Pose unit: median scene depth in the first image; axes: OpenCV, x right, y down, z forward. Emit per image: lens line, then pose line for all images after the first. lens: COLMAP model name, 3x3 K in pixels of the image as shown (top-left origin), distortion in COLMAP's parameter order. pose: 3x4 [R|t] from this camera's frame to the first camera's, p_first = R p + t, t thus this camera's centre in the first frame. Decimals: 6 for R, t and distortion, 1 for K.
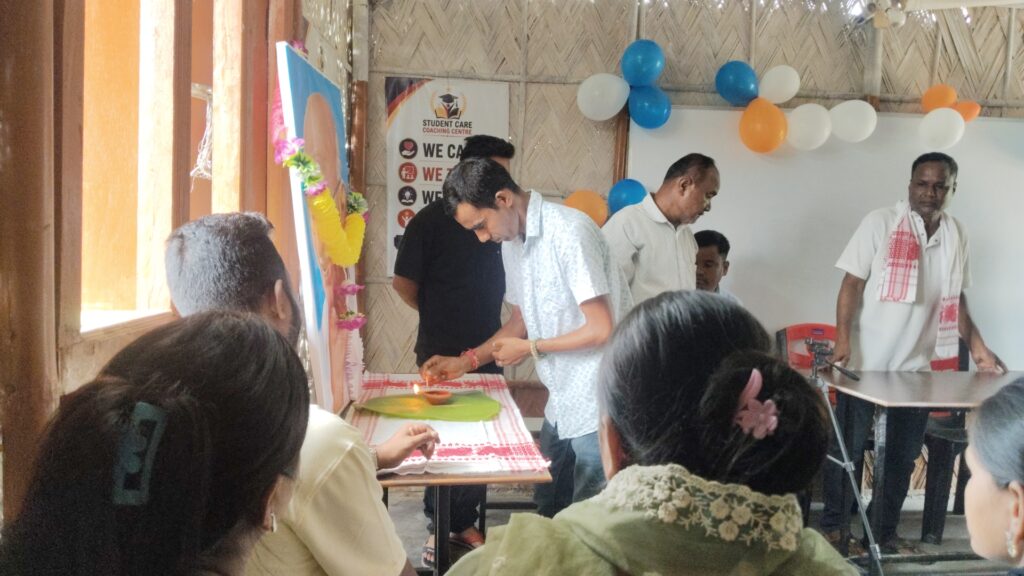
lens RADIAL K [[816.0, 0, 539.5], [0, 816.0, 288.2], [0, 0, 1]] dist [0.093564, -0.152958]
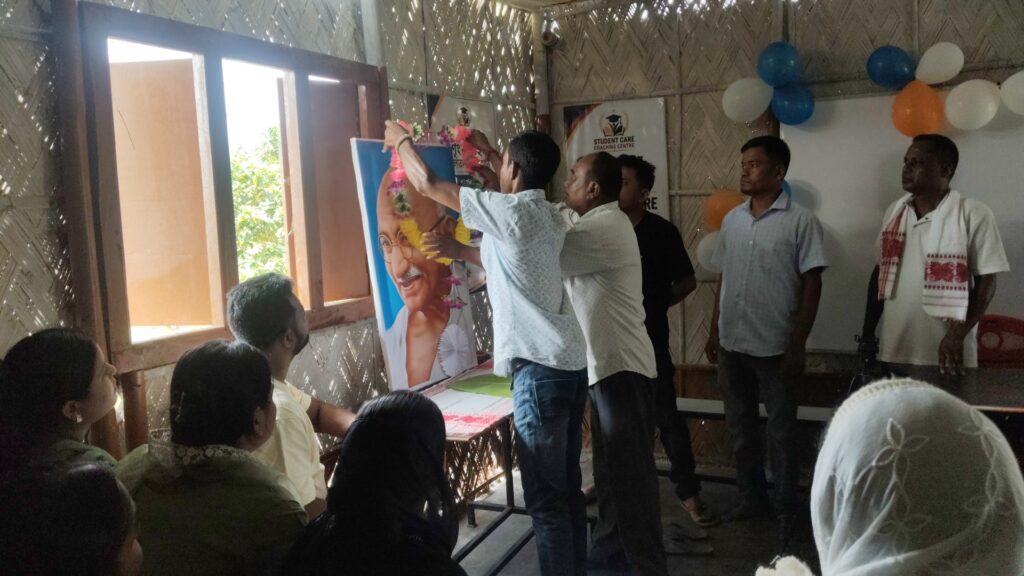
lens RADIAL K [[811.2, 0, 514.9], [0, 811.2, 290.7], [0, 0, 1]] dist [0.047947, -0.061030]
pose [[0.863214, -0.007219, -0.504786, 0.347649], [0.029248, 0.998933, 0.035729, -0.033413], [0.503990, -0.045606, 0.862505, -0.072645]]
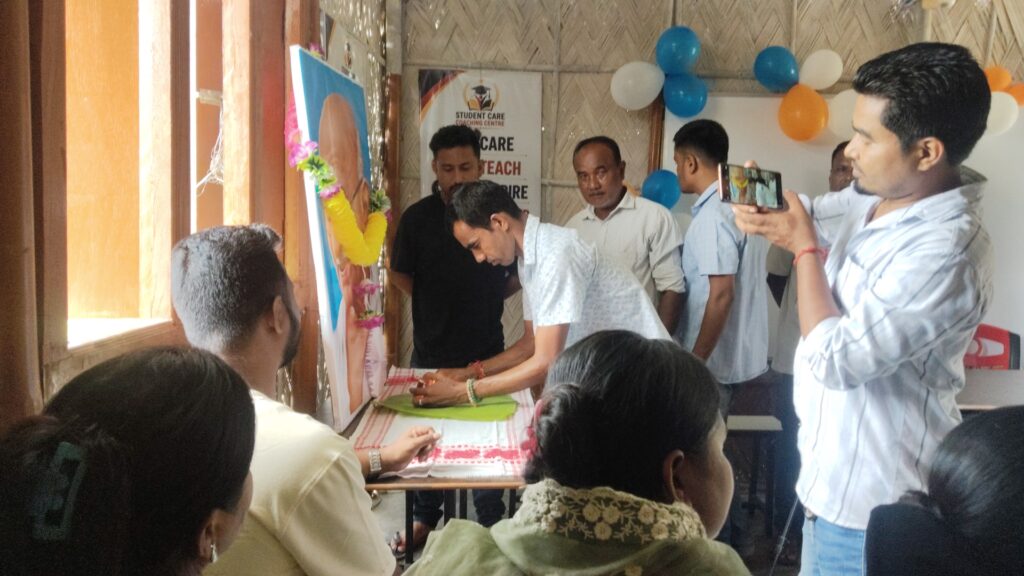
lens RADIAL K [[821.3, 0, 541.1], [0, 821.3, 290.5], [0, 0, 1]] dist [0.095372, -0.150800]
pose [[0.997776, 0.000539, -0.066661, 0.028714], [0.001033, 0.999722, 0.023536, -0.011770], [0.066655, -0.023552, 0.997498, -0.000038]]
